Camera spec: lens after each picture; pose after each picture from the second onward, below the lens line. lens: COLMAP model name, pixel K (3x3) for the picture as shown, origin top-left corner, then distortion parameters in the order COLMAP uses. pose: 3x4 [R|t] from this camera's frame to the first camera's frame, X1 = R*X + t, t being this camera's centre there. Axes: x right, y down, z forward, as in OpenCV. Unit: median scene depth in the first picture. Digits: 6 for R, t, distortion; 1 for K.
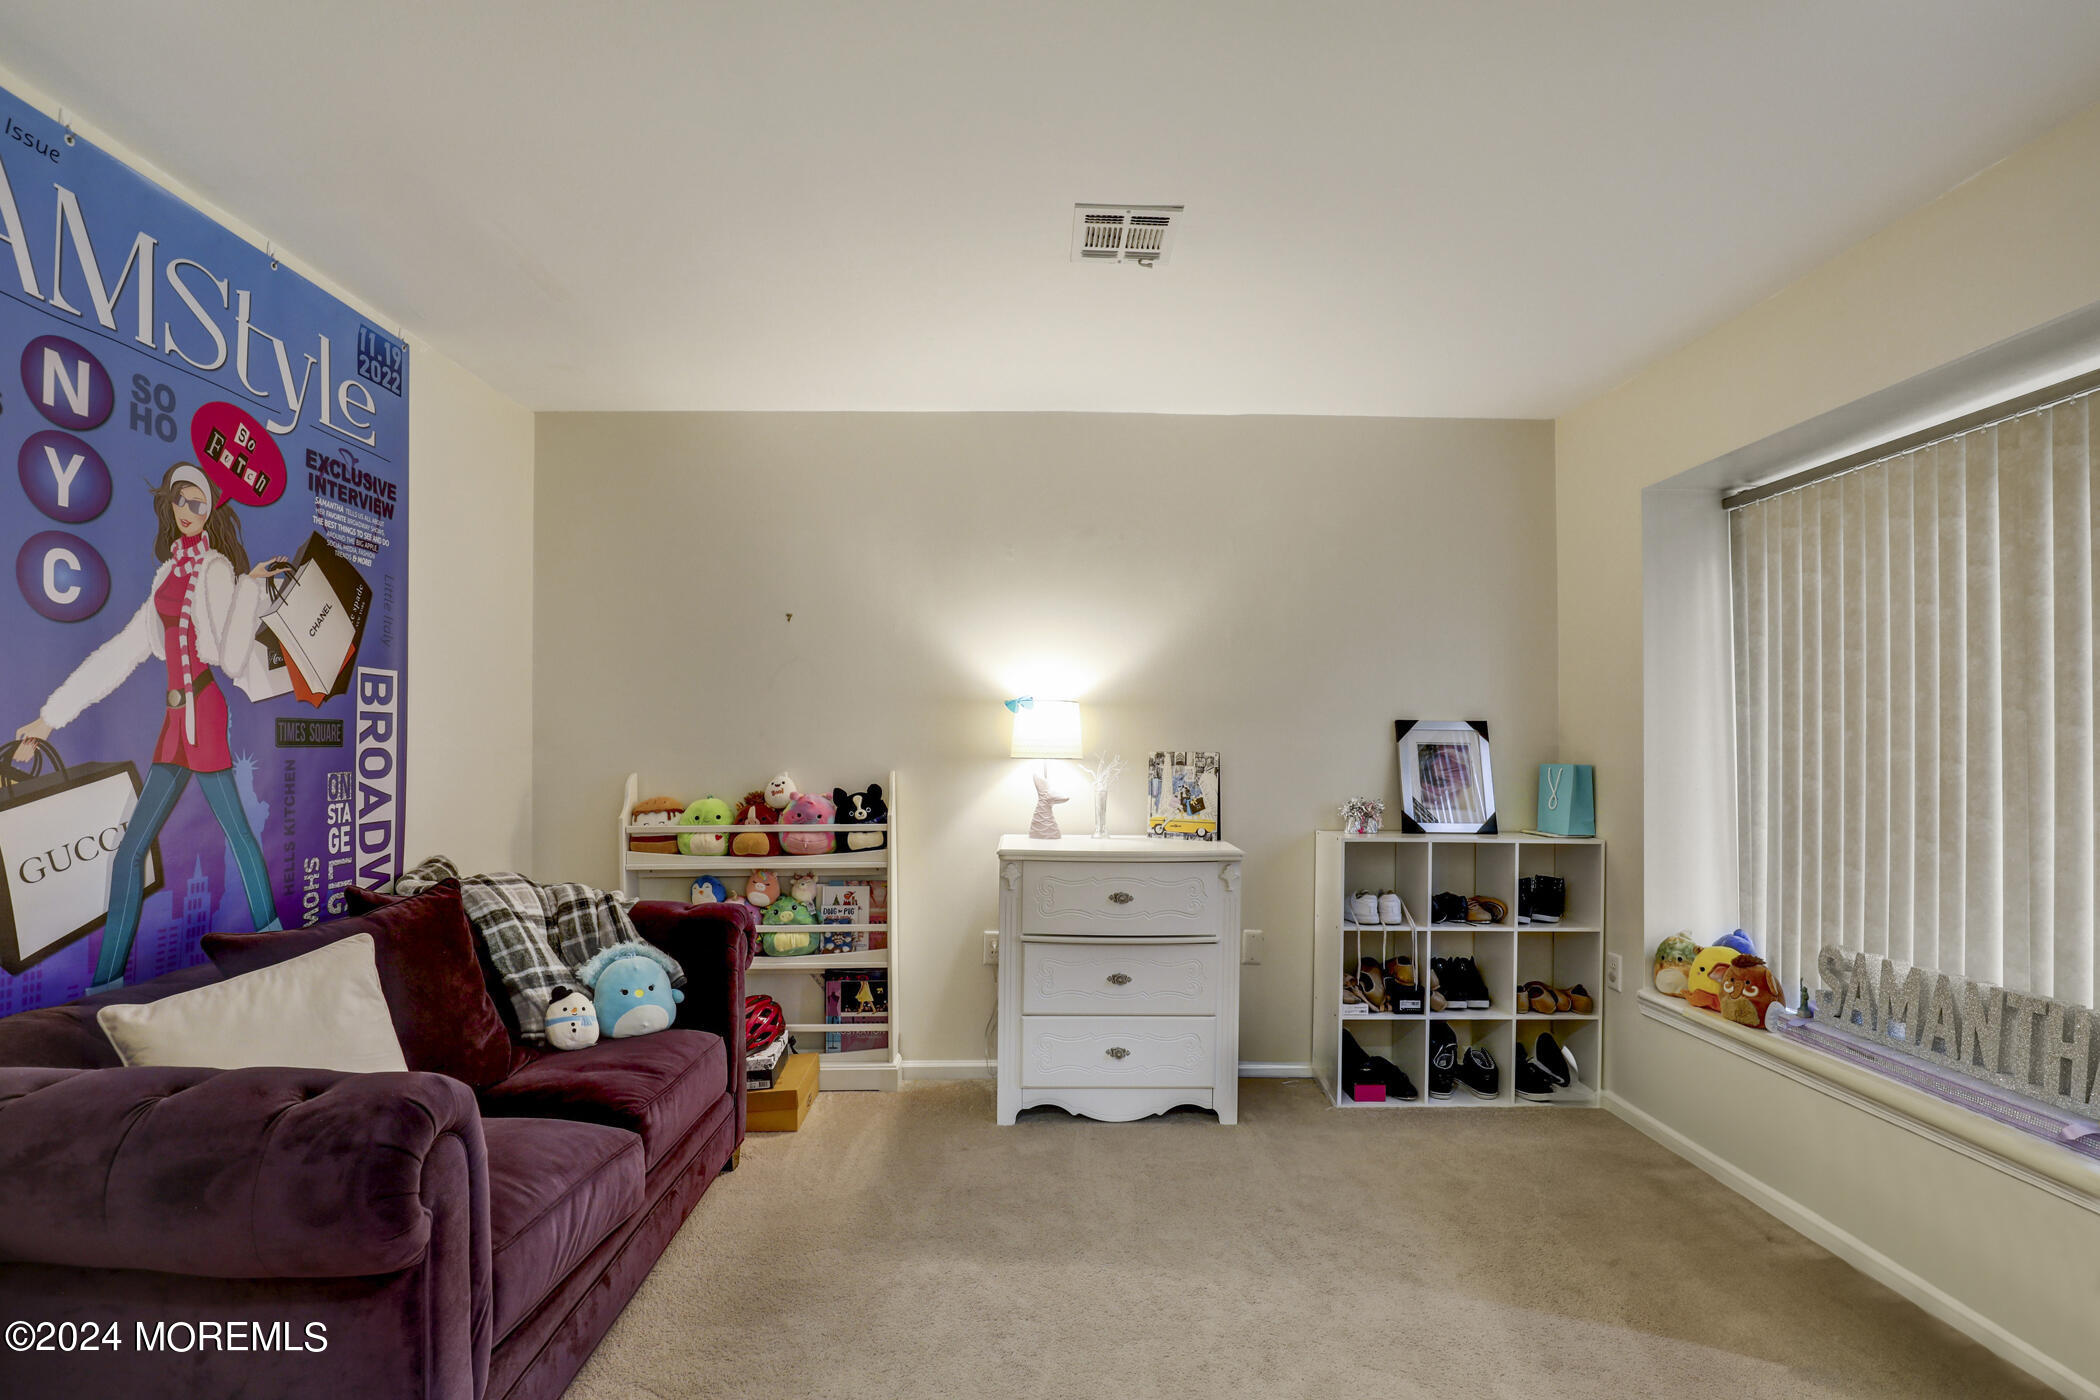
lens RADIAL K [[975.5, 0, 1048.8], [0, 975.5, 730.2], [0, 0, 1]] dist [-0.000376, -0.000090]
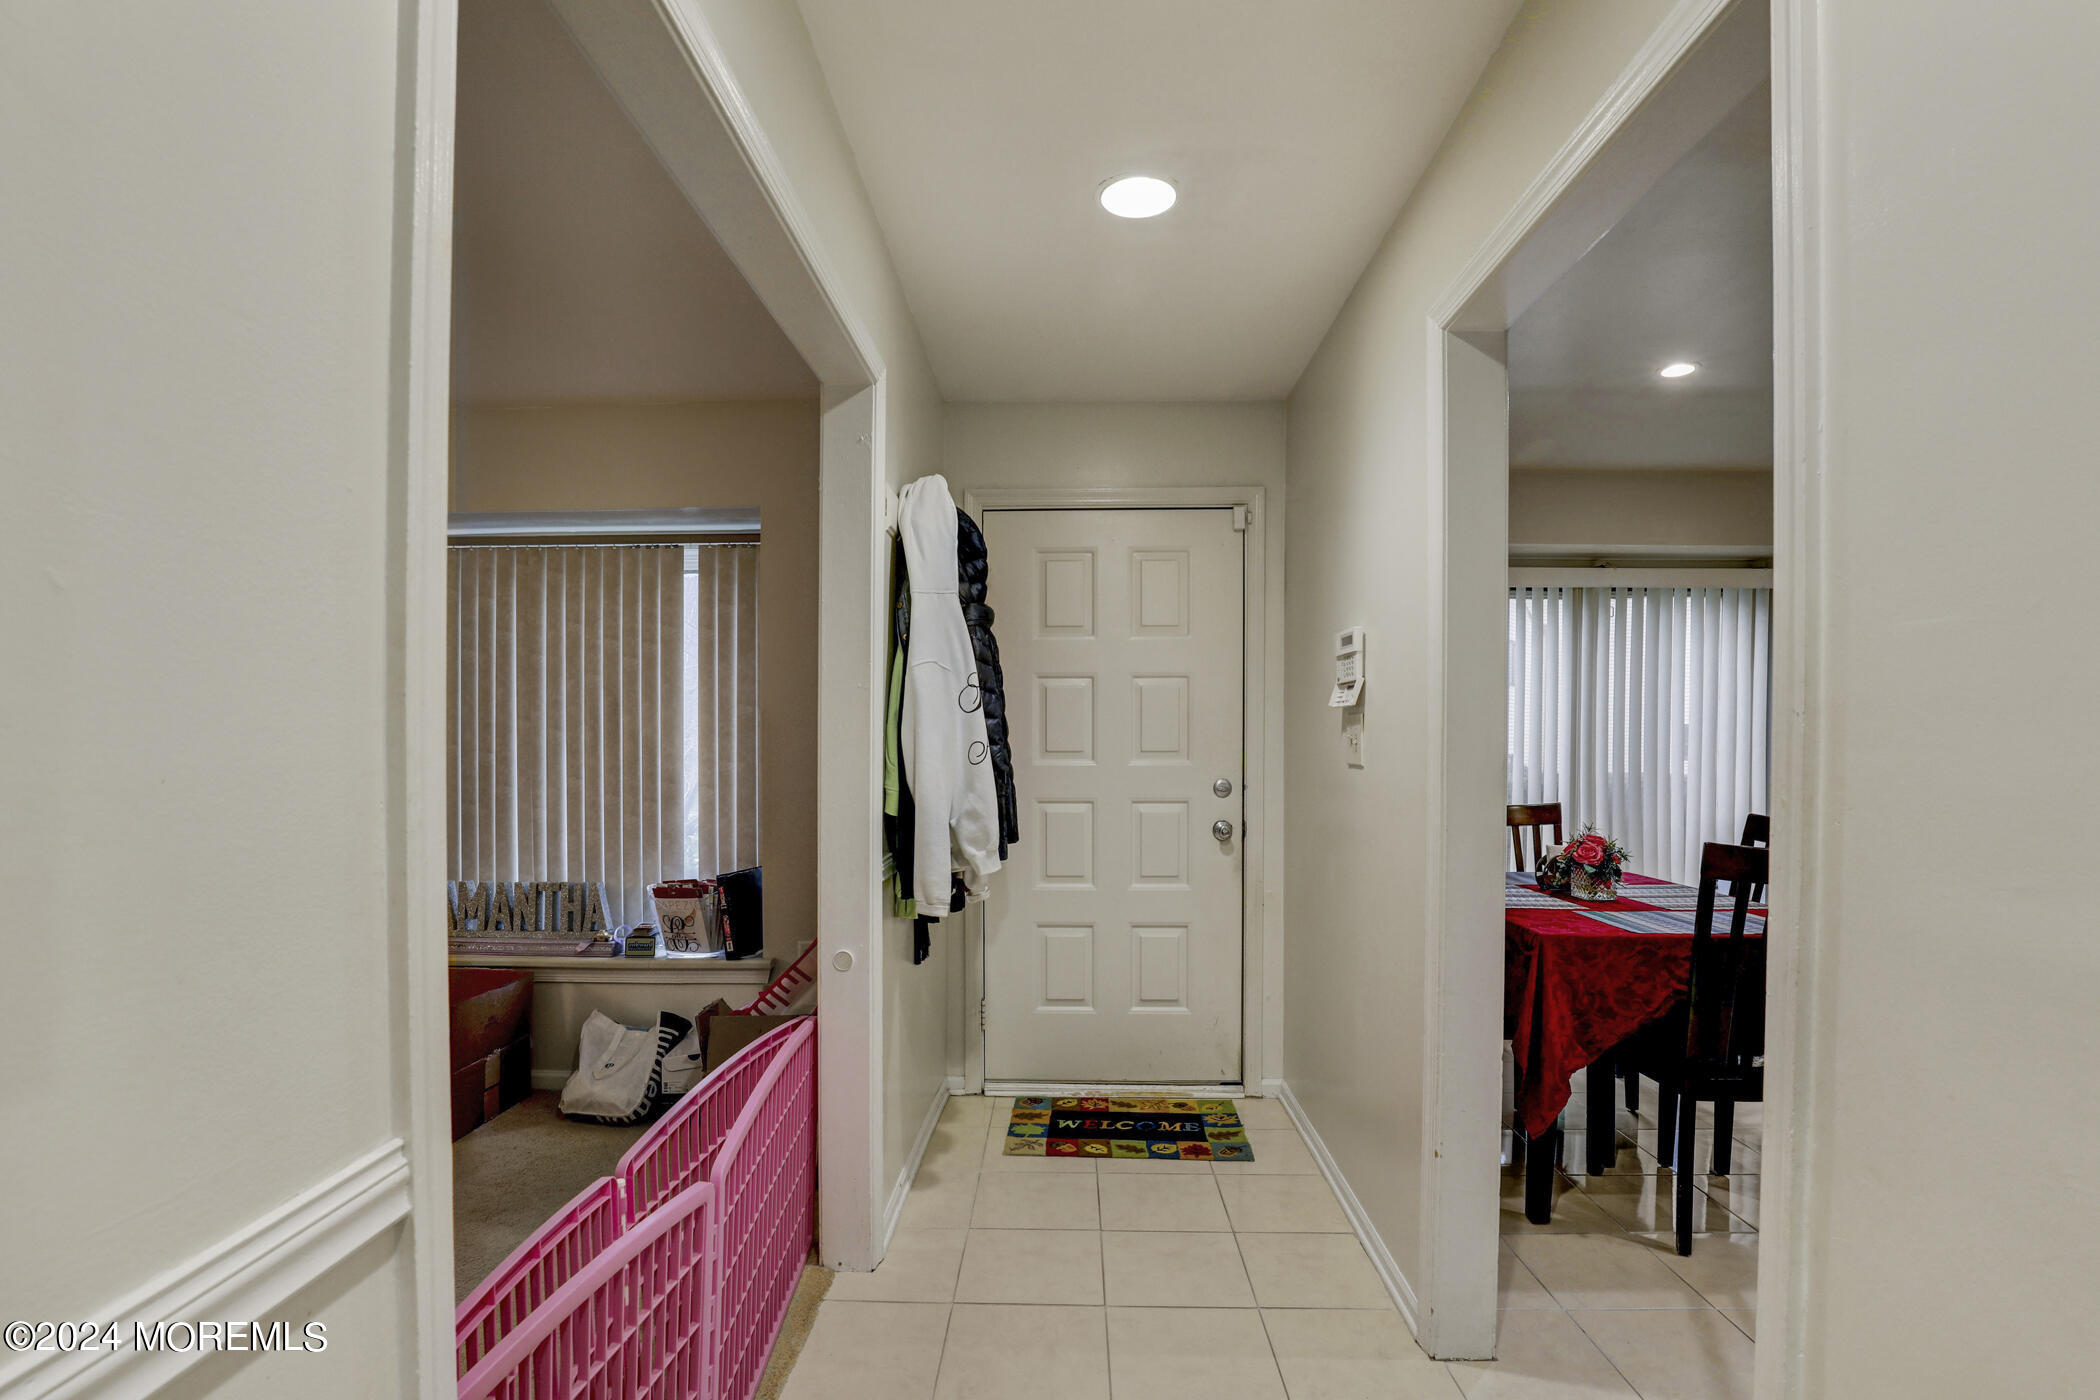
lens RADIAL K [[969.3, 0, 1049.8], [0, 969.3, 734.1], [0, 0, 1]] dist [-0.032506, -0.000031]
pose [[0.050007, 0.004228, 0.998740, -0.622275], [-0.009051, 0.999952, -0.003780, 0.001142], [-0.998708, -0.008851, 0.050043, 0.010896]]
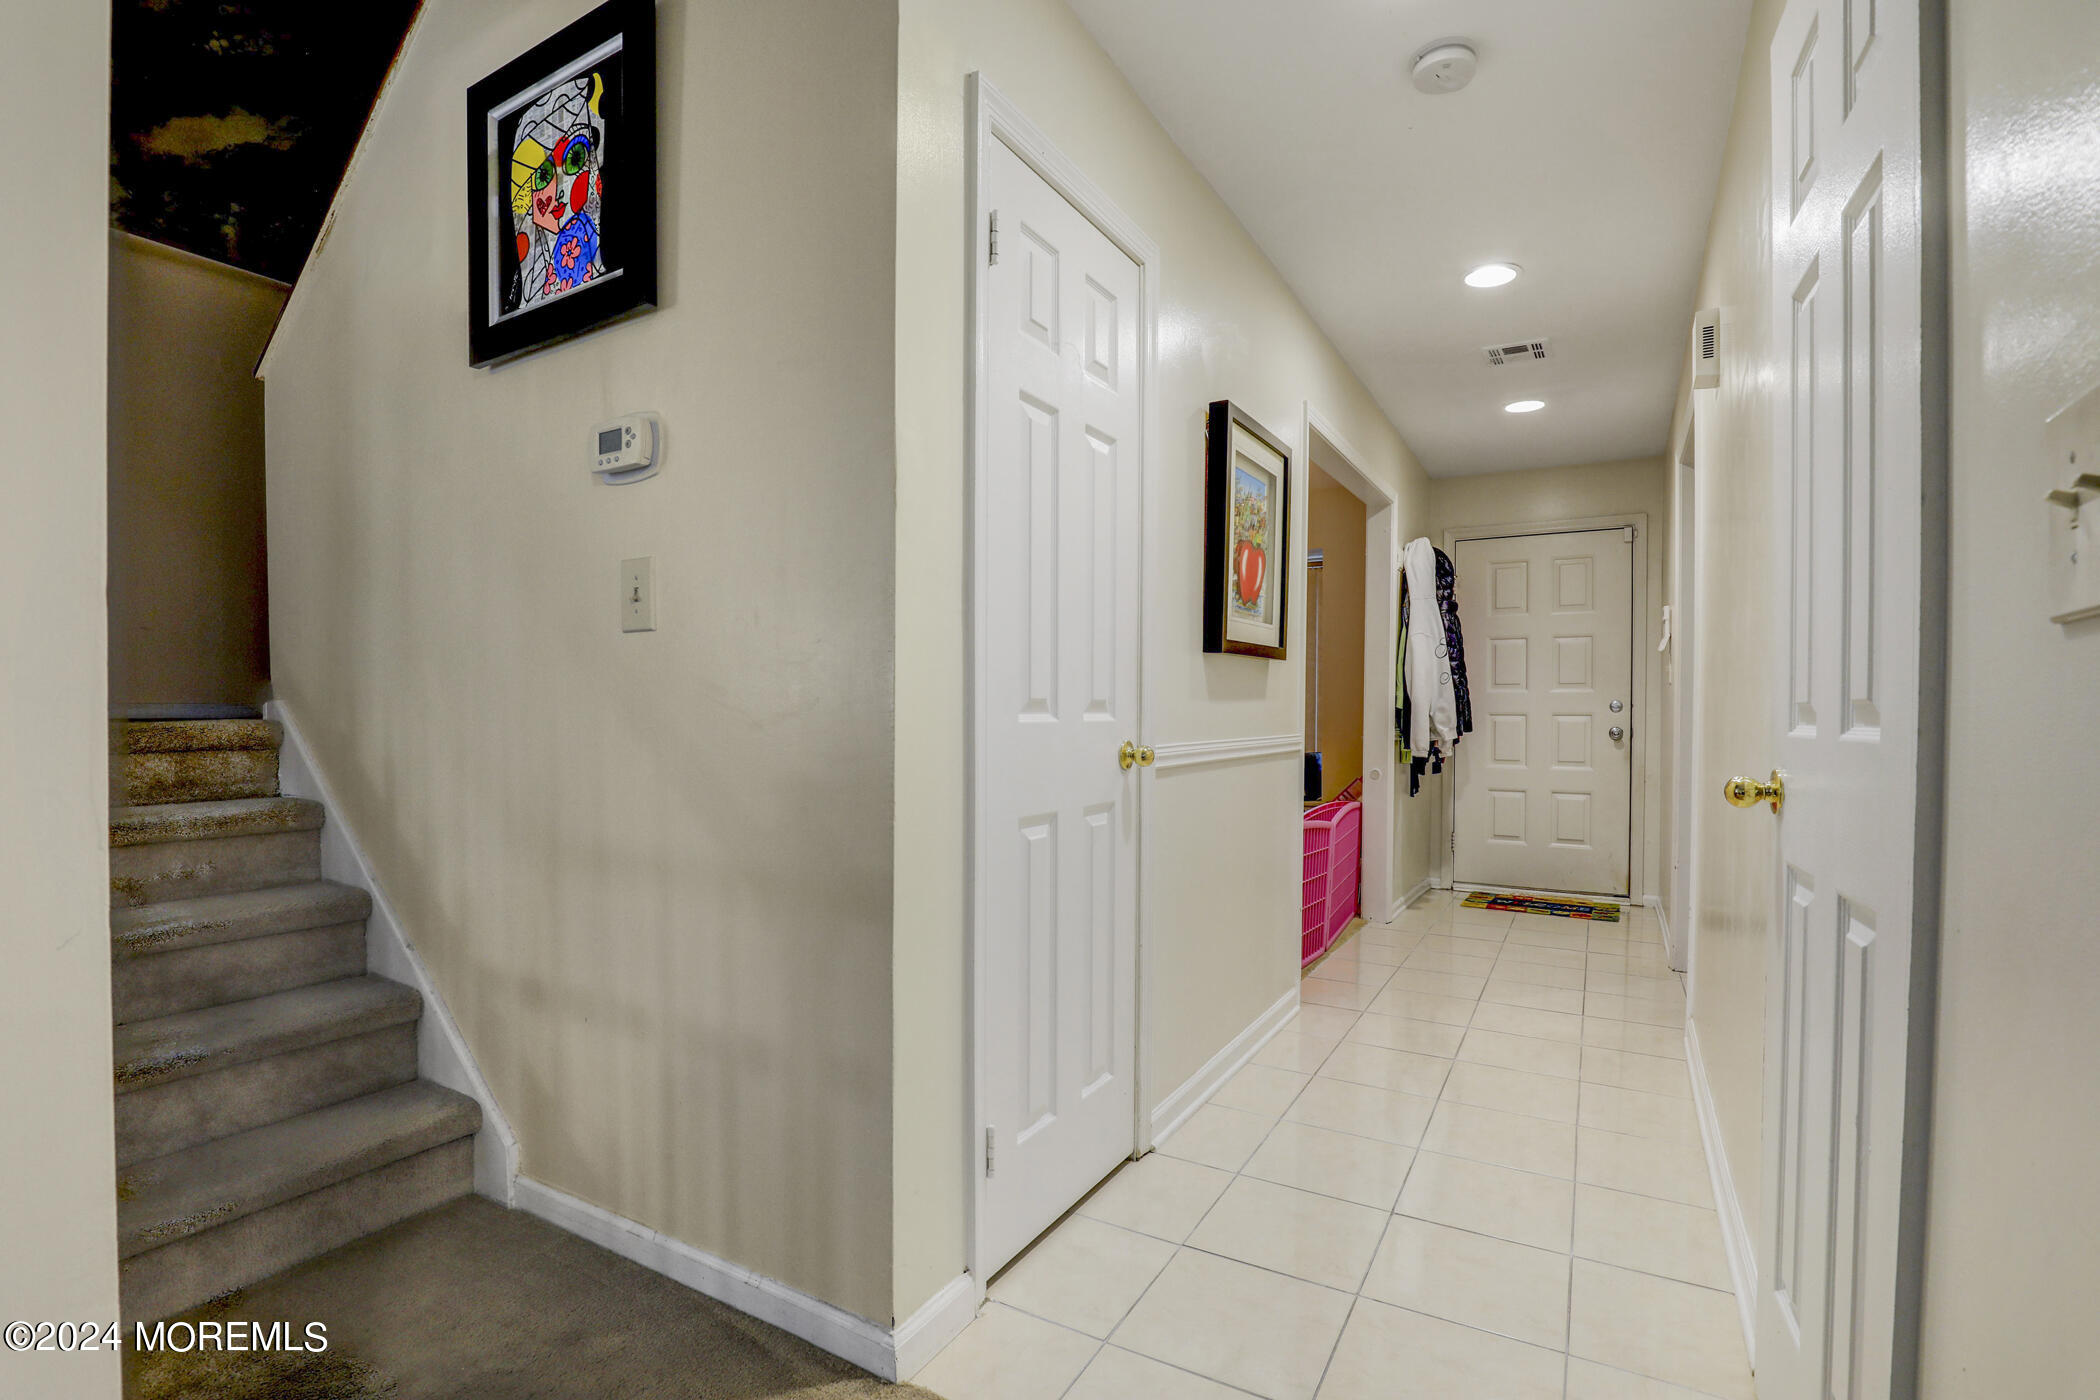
lens RADIAL K [[969.3, 0, 1049.8], [0, 969.3, 734.1], [0, 0, 1]] dist [-0.032506, -0.000031]
pose [[0.524449, -0.019915, 0.851209, -2.400622], [-0.010108, 0.999510, 0.029612, 0.130732], [-0.851382, -0.024134, 0.523991, -0.348072]]
